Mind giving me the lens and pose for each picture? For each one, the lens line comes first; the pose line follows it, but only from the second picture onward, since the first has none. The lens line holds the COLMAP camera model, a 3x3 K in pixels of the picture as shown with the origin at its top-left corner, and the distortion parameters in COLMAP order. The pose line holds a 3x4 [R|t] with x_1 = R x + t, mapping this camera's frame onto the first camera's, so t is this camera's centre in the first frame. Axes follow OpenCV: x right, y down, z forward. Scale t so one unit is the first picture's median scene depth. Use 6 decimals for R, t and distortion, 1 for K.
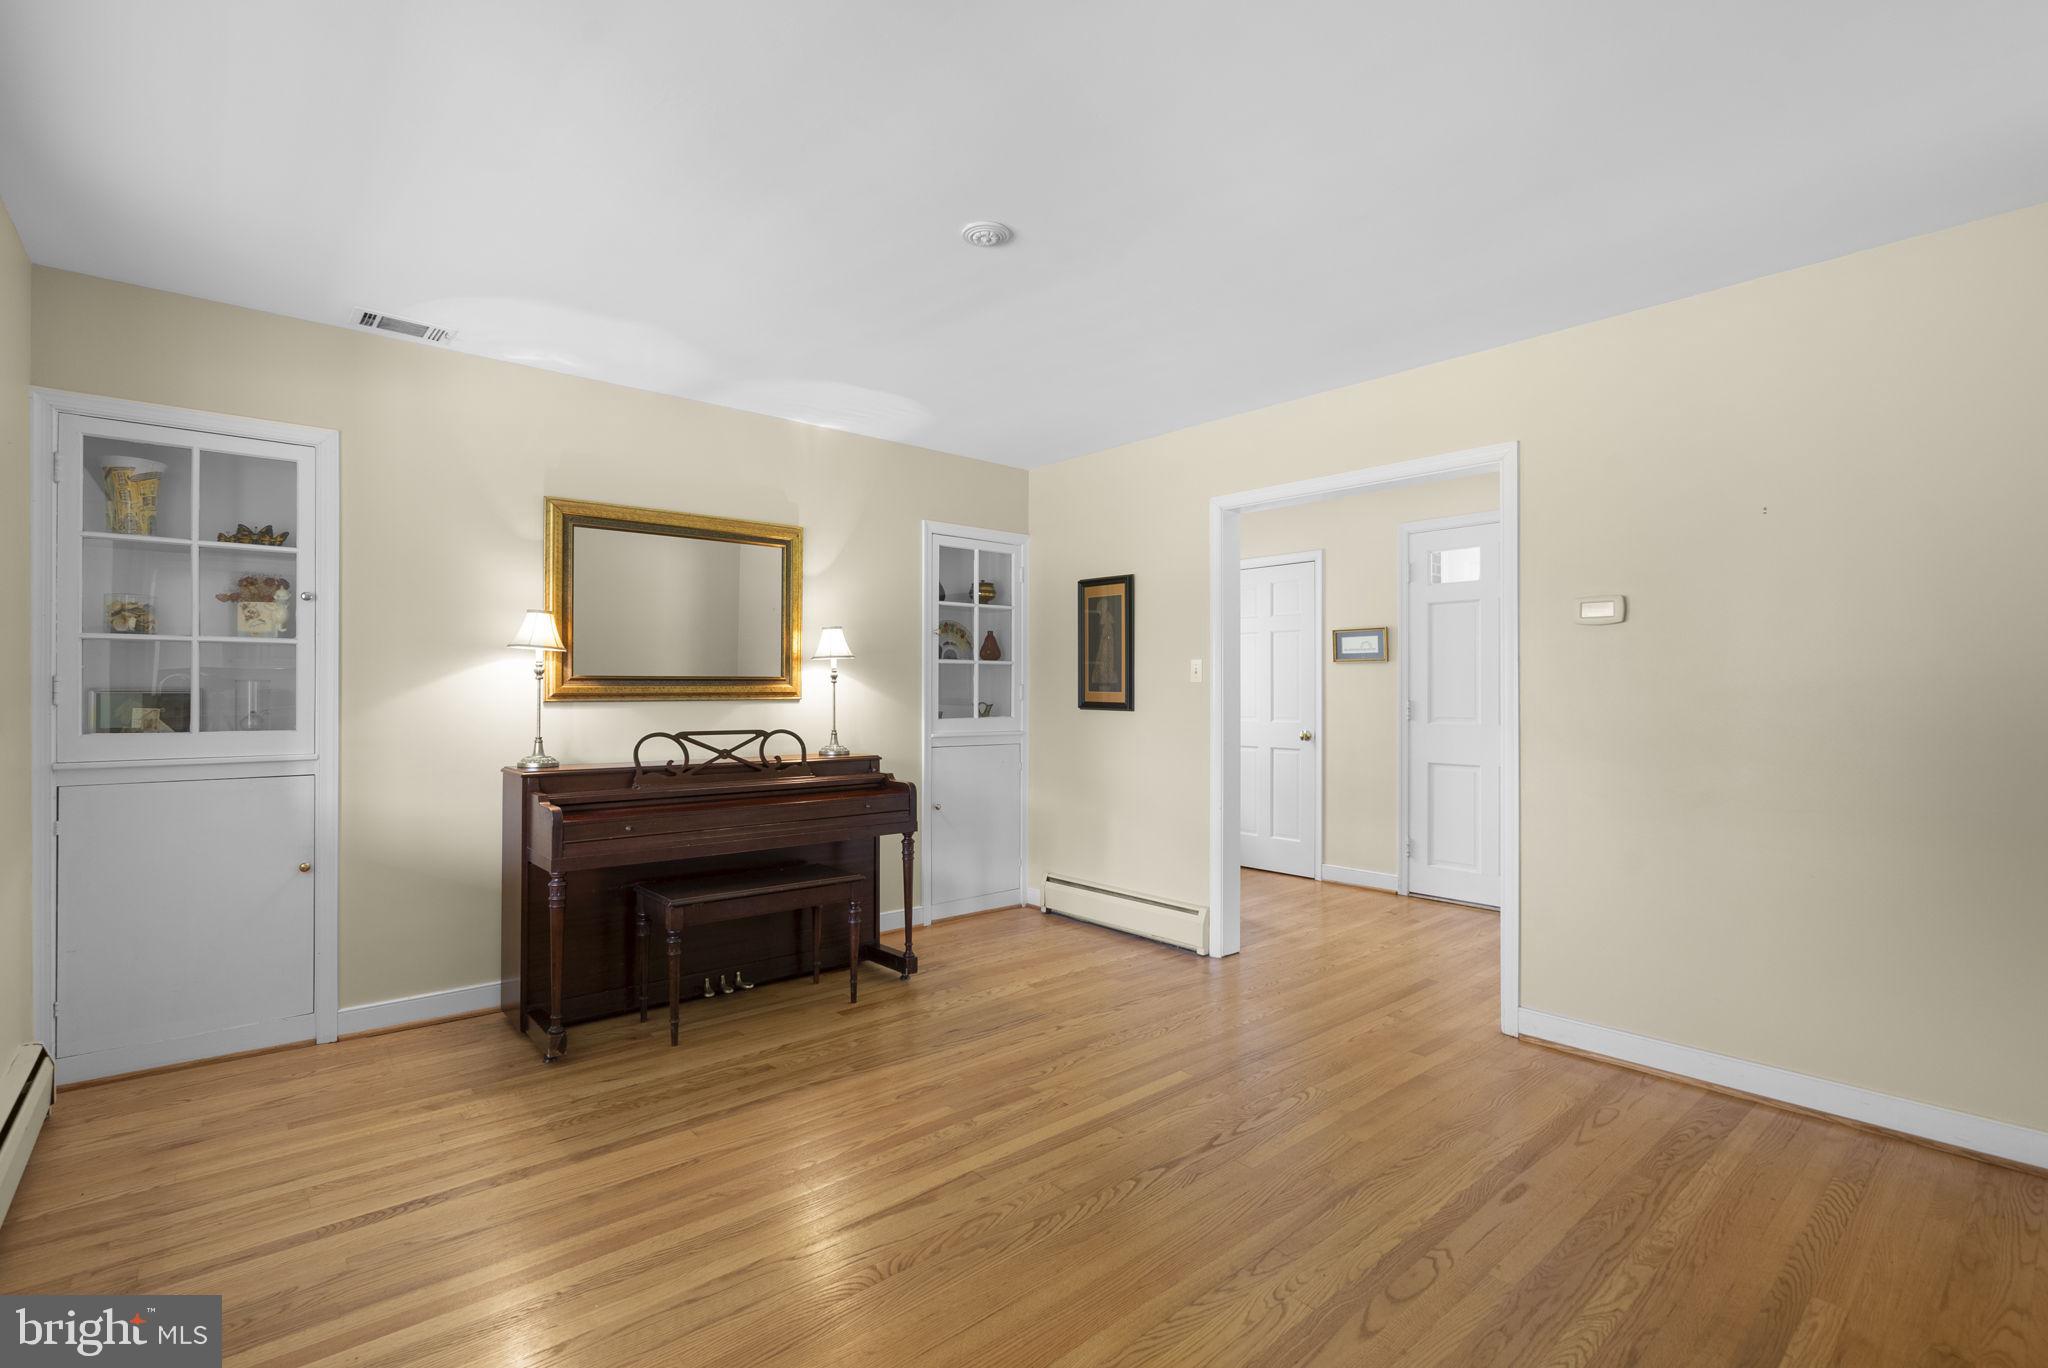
lens RADIAL K [[938.6, 0, 1020.5], [0, 938.6, 685.8], [0, 0, 1]] dist [-0.003374, 0.000441]
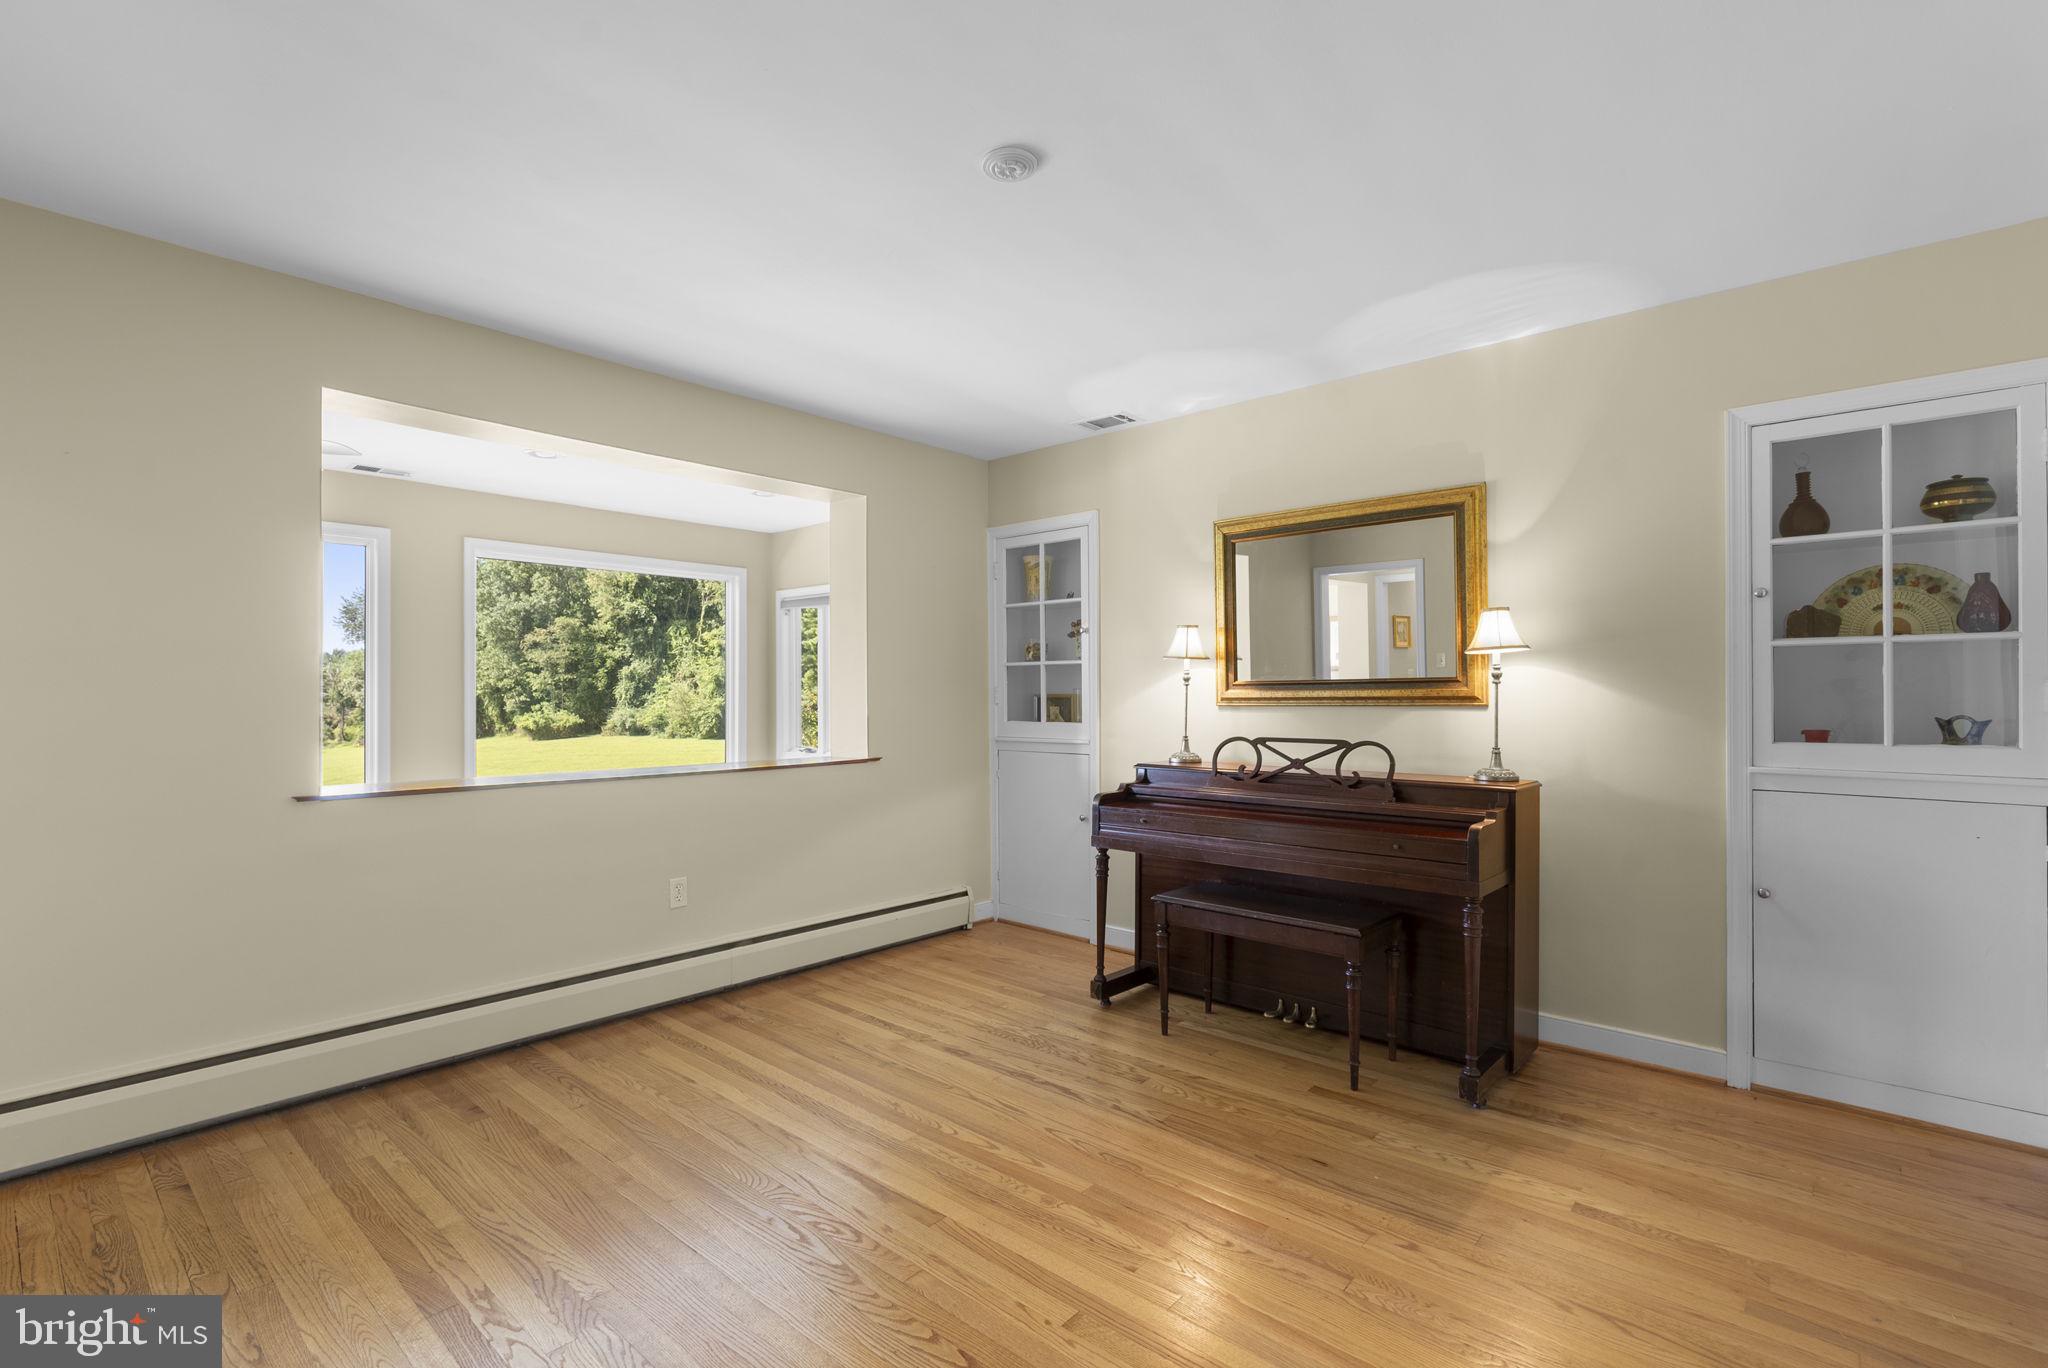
lens RADIAL K [[938.6, 0, 1027.3], [0, 938.6, 689.7], [0, 0, 1]] dist [-0.003374, 0.000441]
pose [[0.131386, -0.007380, -0.991304, 0.570564], [0.007500, 0.999951, -0.006450, 0.003998], [0.991303, -0.006587, 0.131435, 0.626025]]
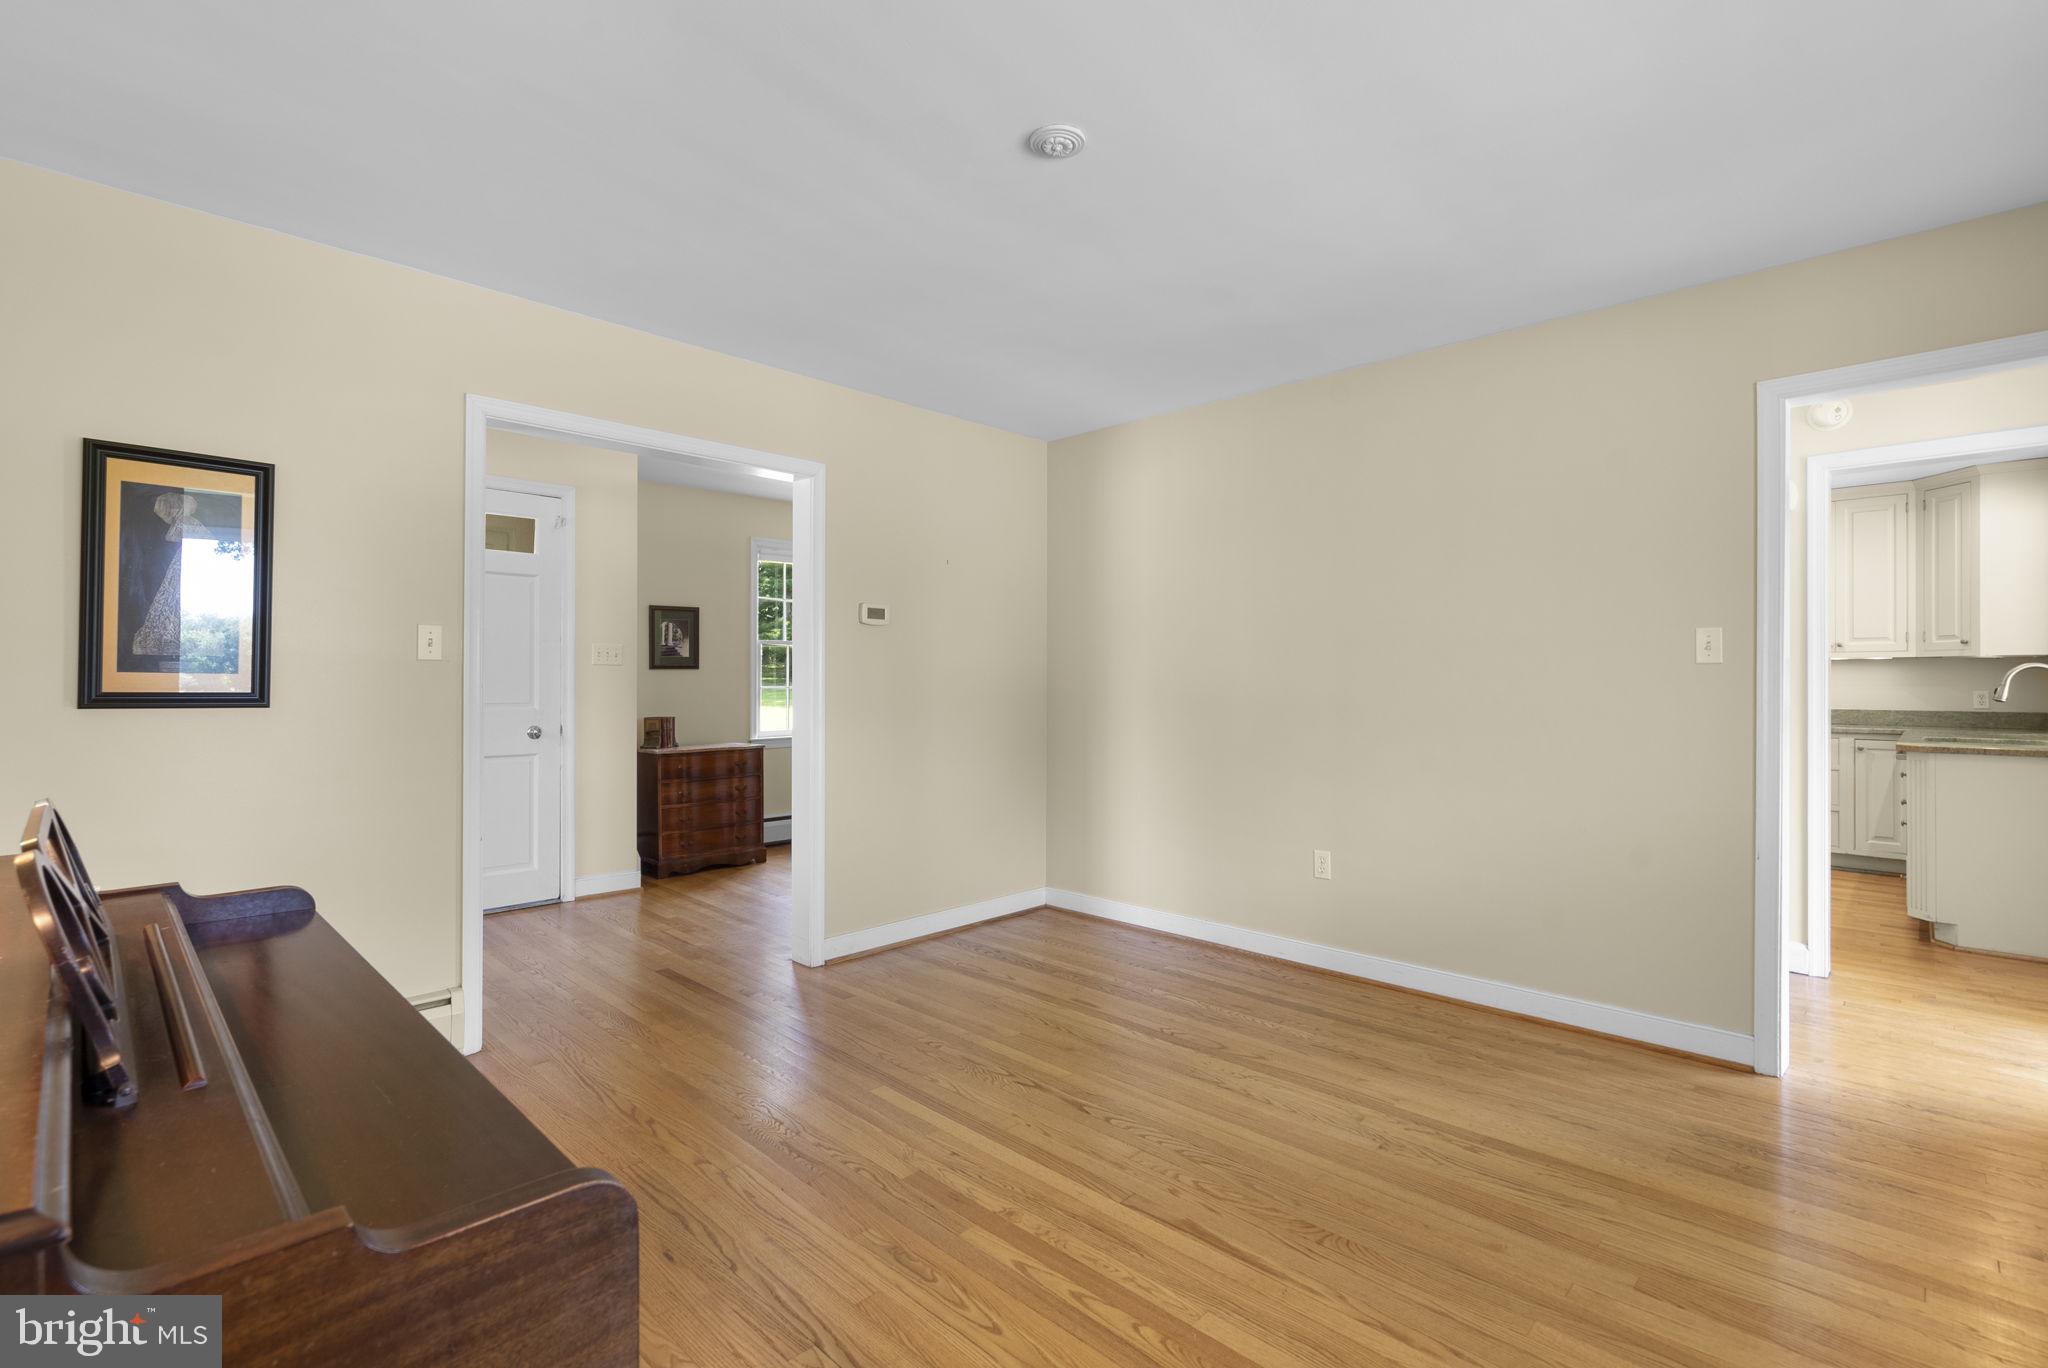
lens RADIAL K [[938.6, 0, 1037.6], [0, 938.6, 676.3], [0, 0, 1]] dist [-0.003374, 0.000441]
pose [[-0.091716, -0.000553, 0.995785, -0.618021], [-0.009874, 0.999951, -0.000354, 0.005209], [-0.995736, -0.009865, -0.091717, 0.760500]]
